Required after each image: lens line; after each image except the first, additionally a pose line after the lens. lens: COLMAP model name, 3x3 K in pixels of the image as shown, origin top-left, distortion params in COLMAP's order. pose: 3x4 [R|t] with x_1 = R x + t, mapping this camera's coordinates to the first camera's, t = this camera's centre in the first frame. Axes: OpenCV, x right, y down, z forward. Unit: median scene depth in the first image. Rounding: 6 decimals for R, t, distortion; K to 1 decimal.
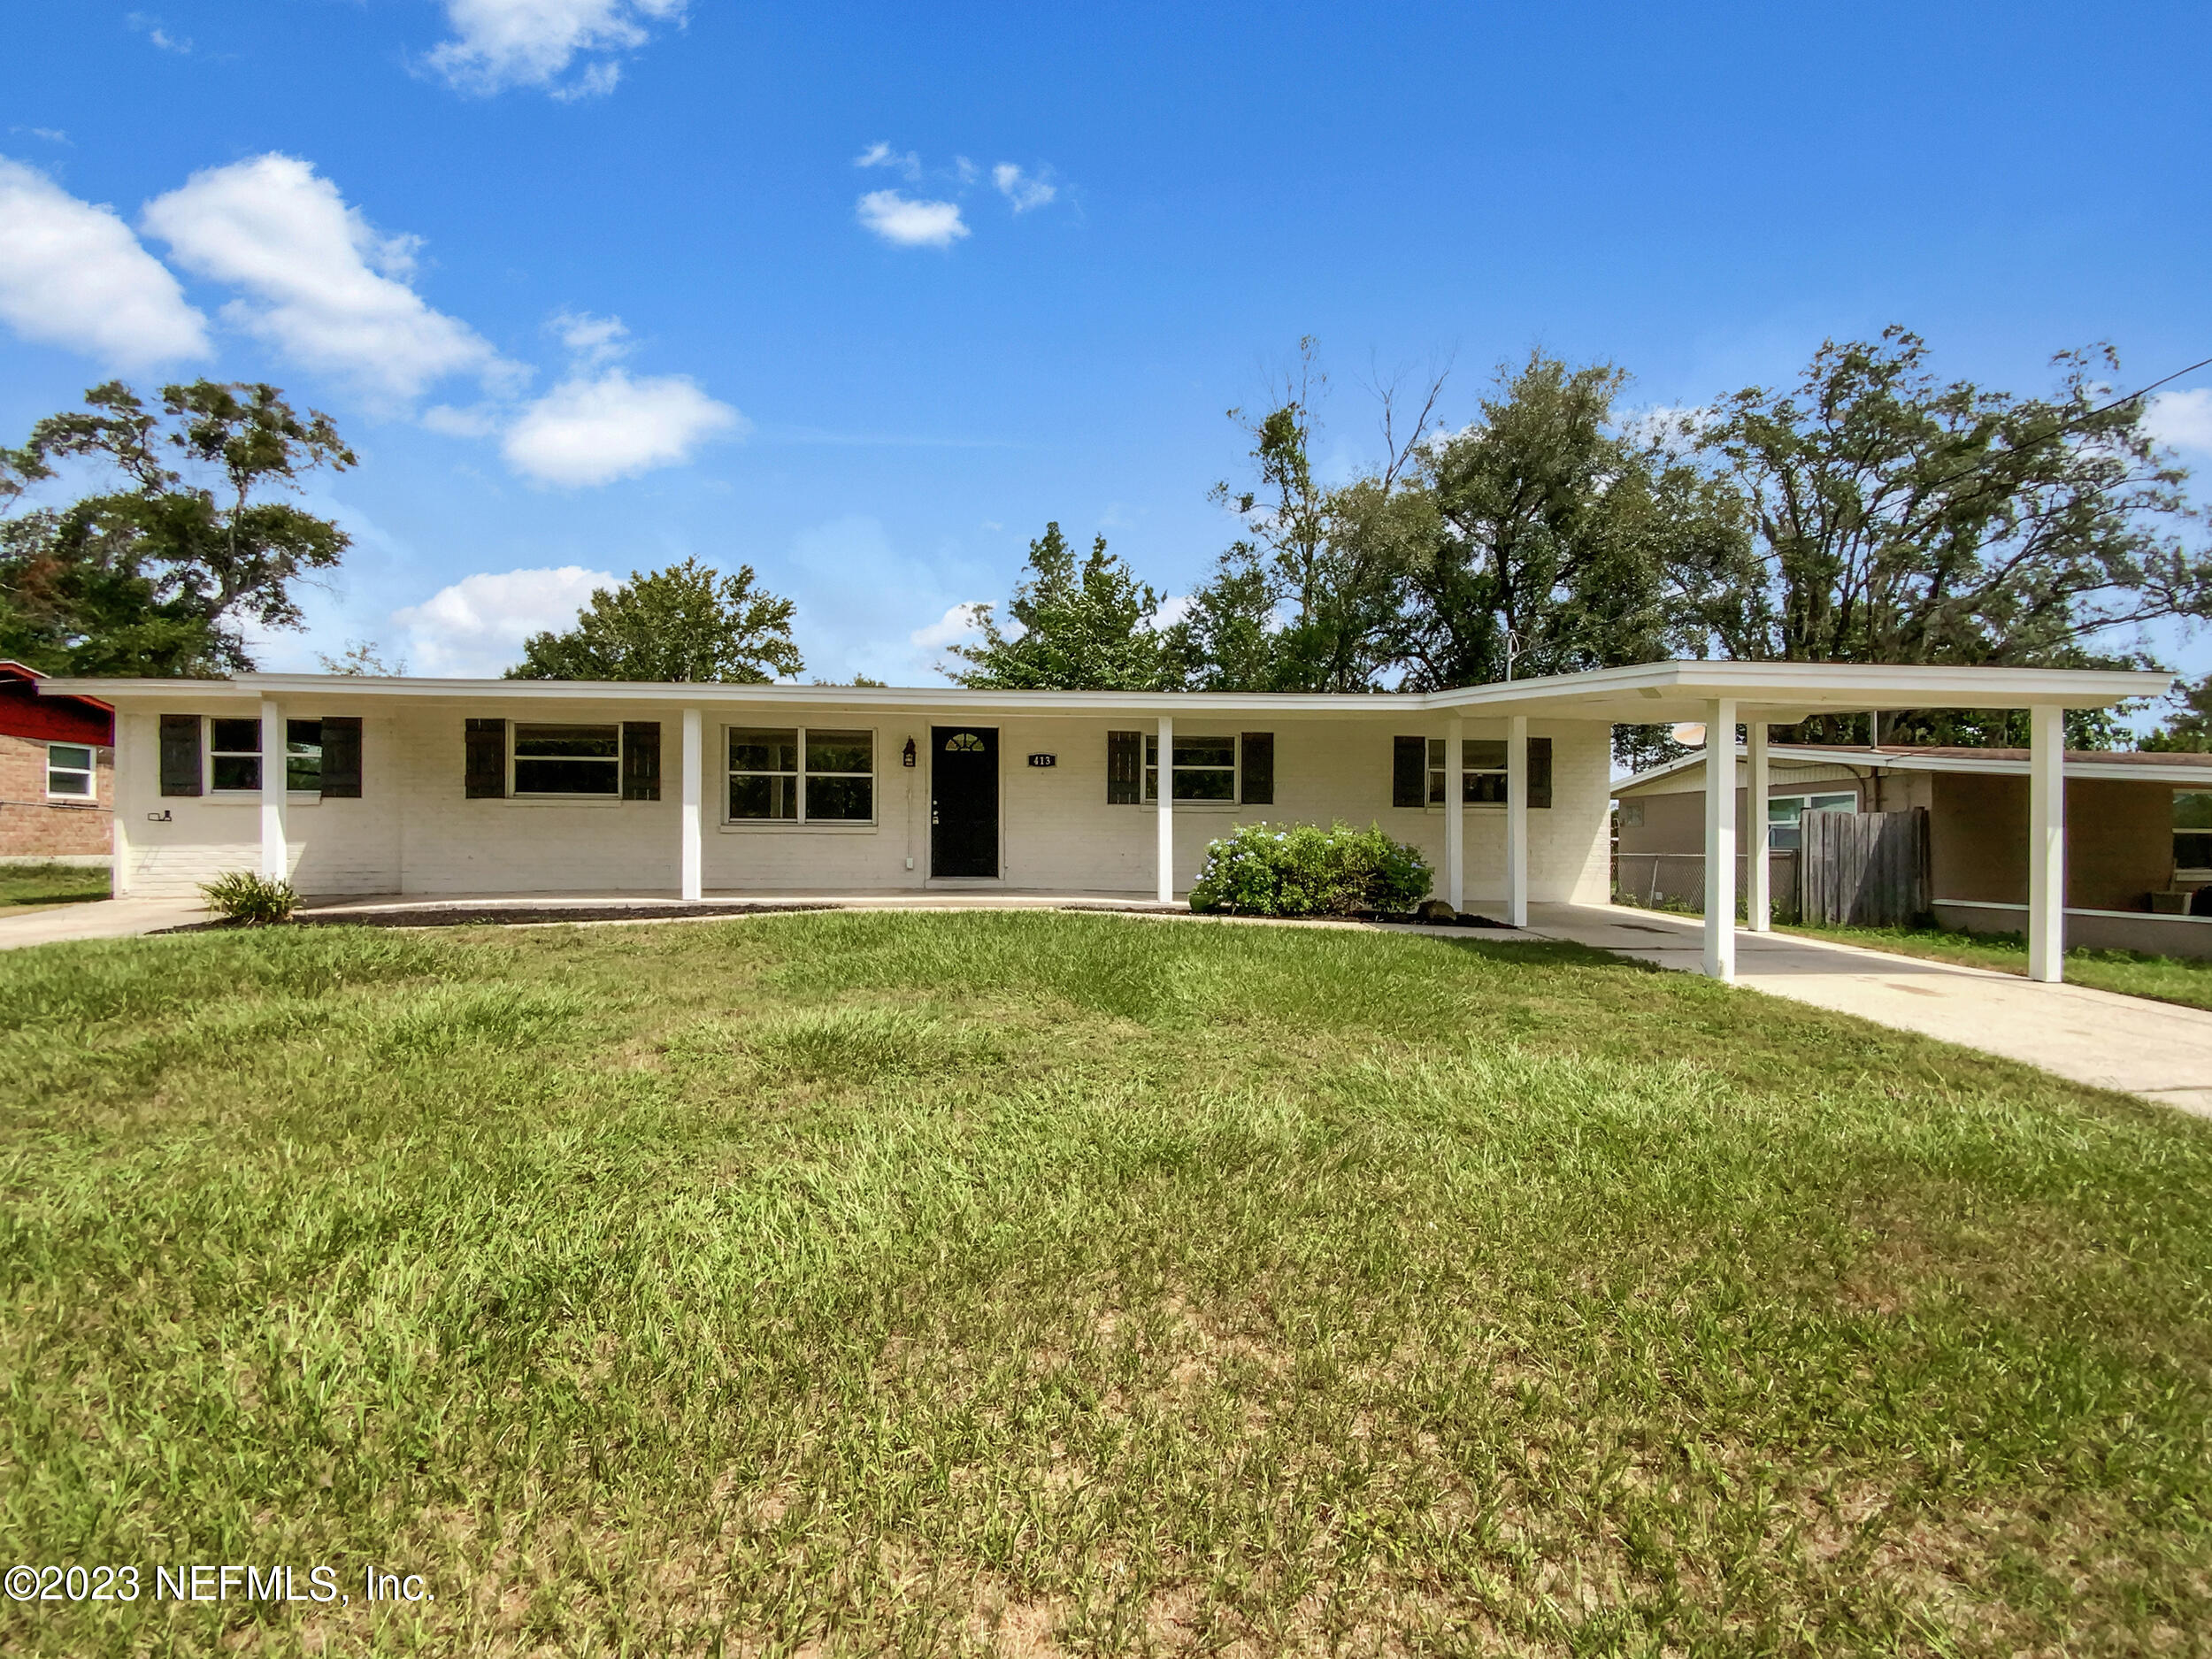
lens RADIAL K [[914.7, 0, 1105.1], [0, 914.7, 801.1], [0, 0, 1]] dist [0.027022, -0.020133]
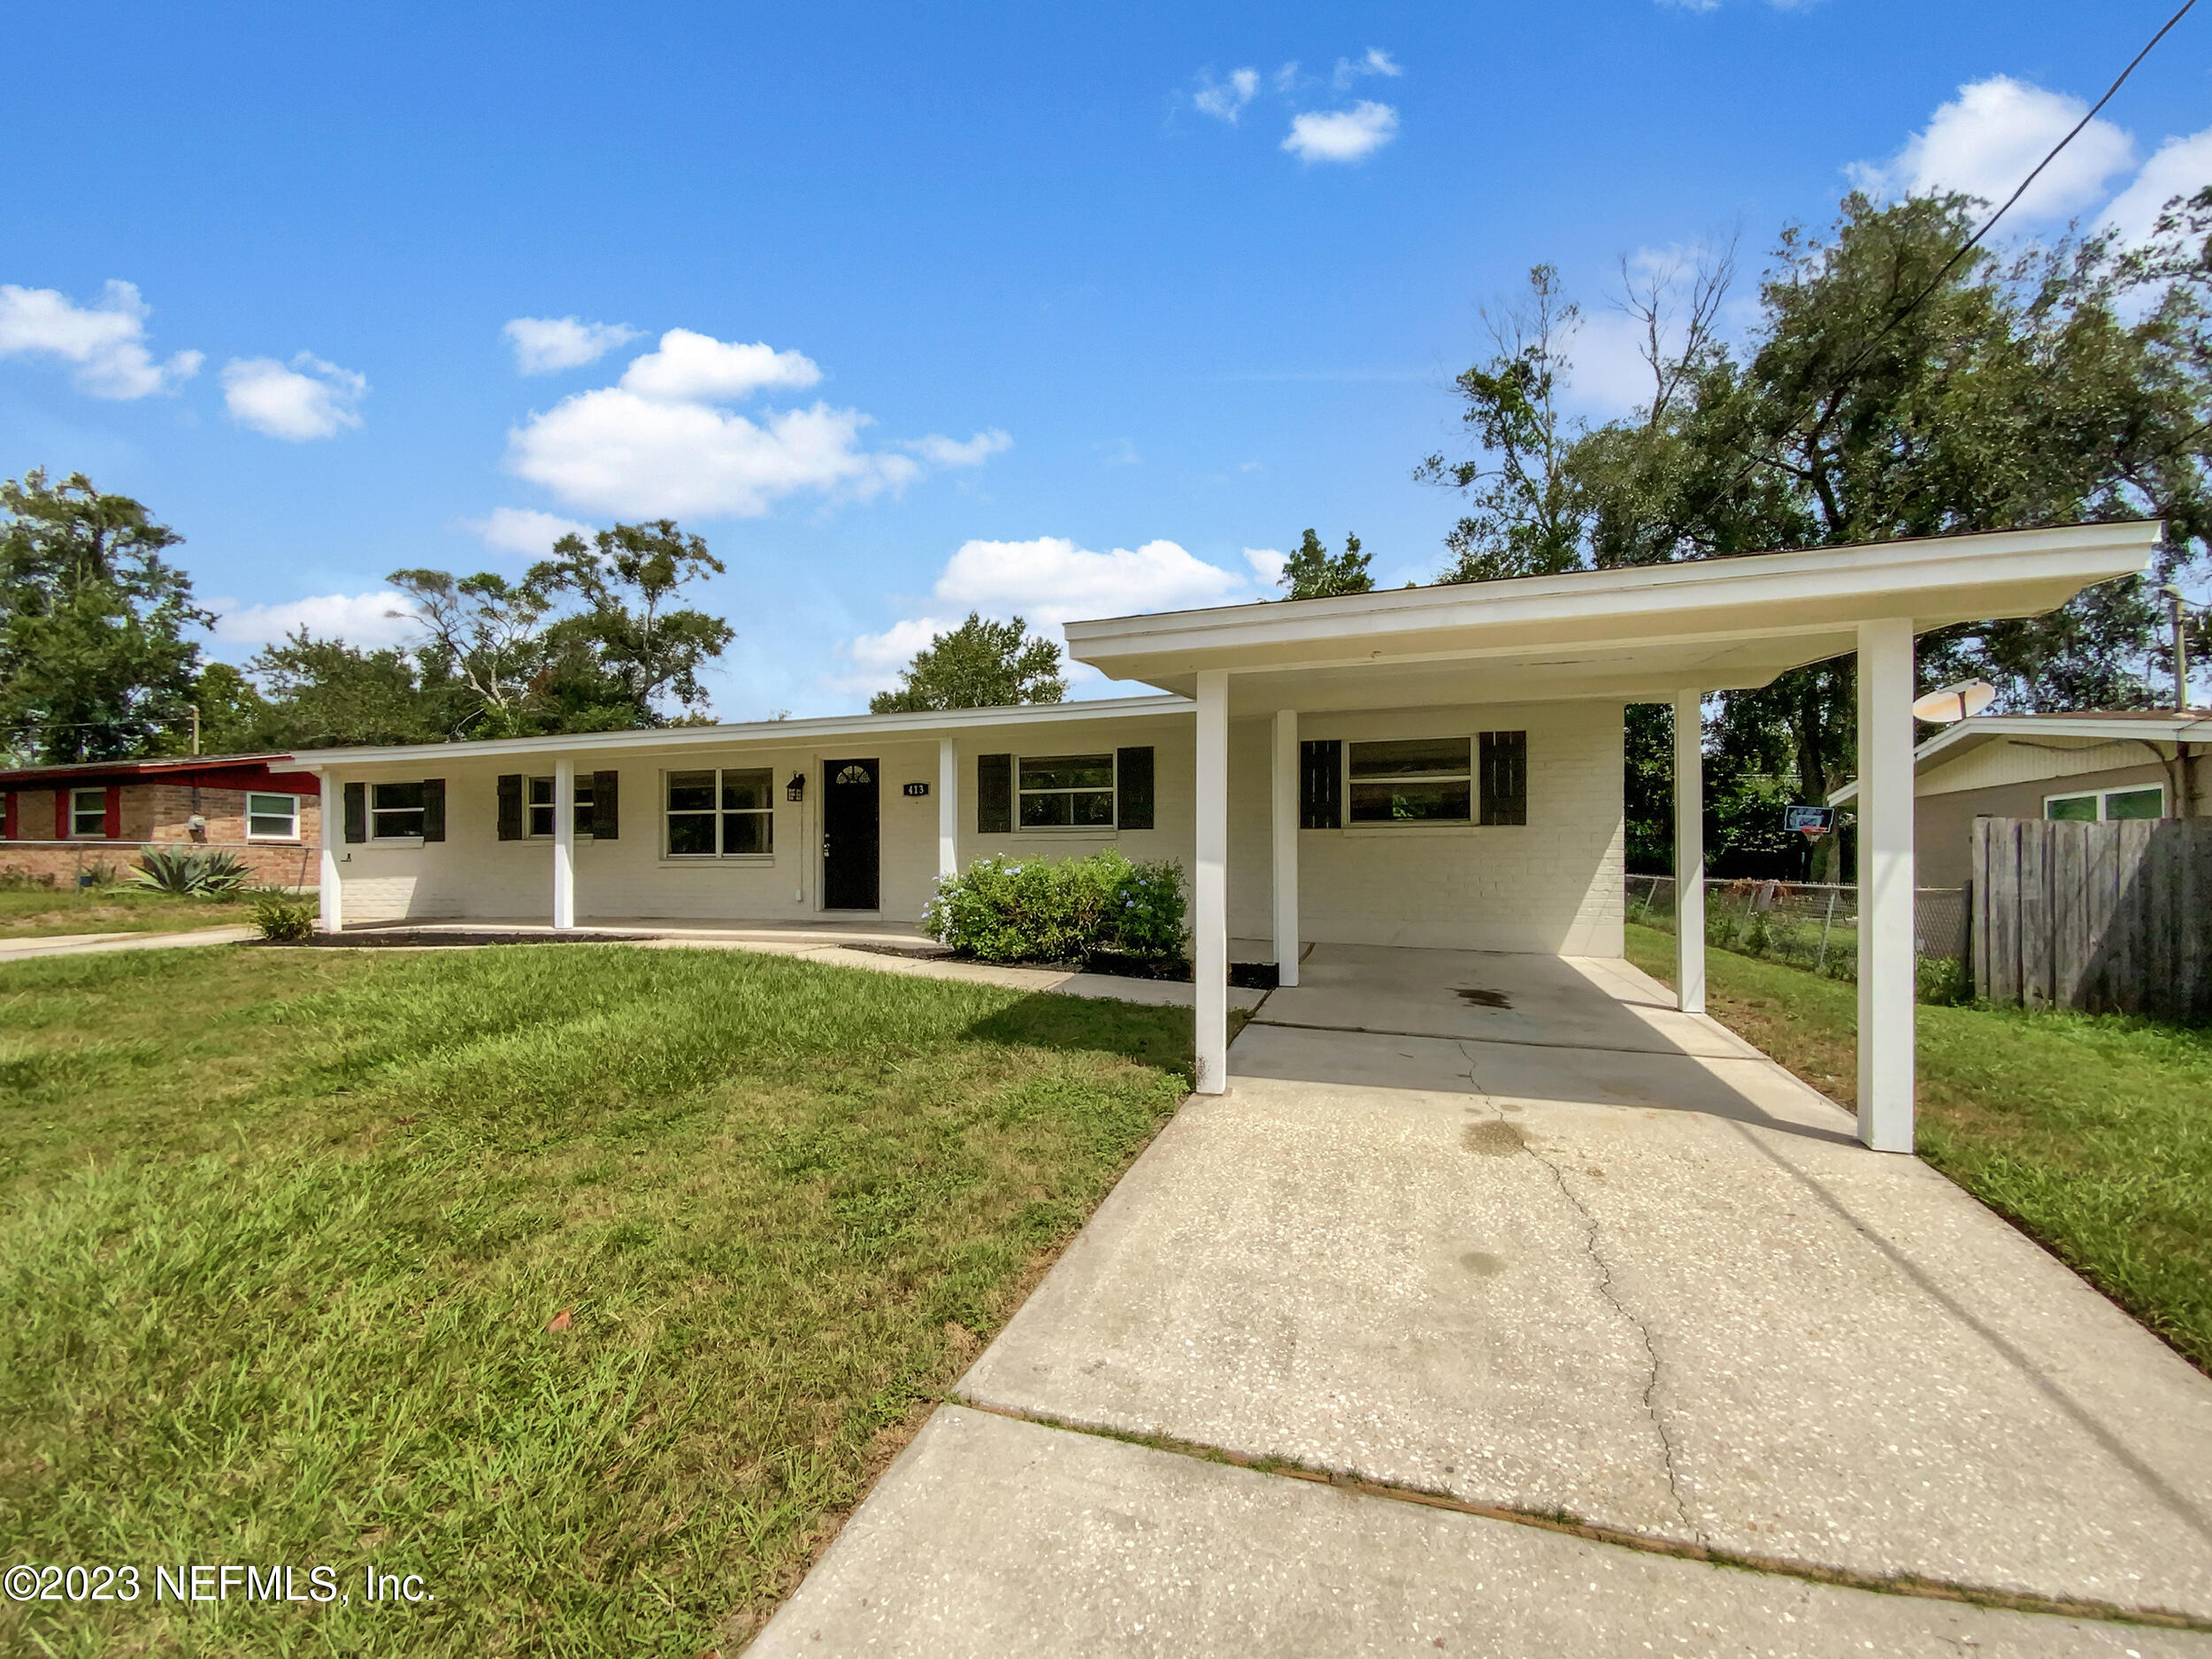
lens RADIAL K [[917.0, 0, 1099.5], [0, 917.0, 816.2], [0, 0, 1]] dist [-0.000160, 0.000098]
pose [[0.913469, -0.029203, -0.405860, 0.179541], [0.025228, 0.999567, -0.015141, 0.001133], [0.406126, 0.003592, 0.913810, 0.071609]]
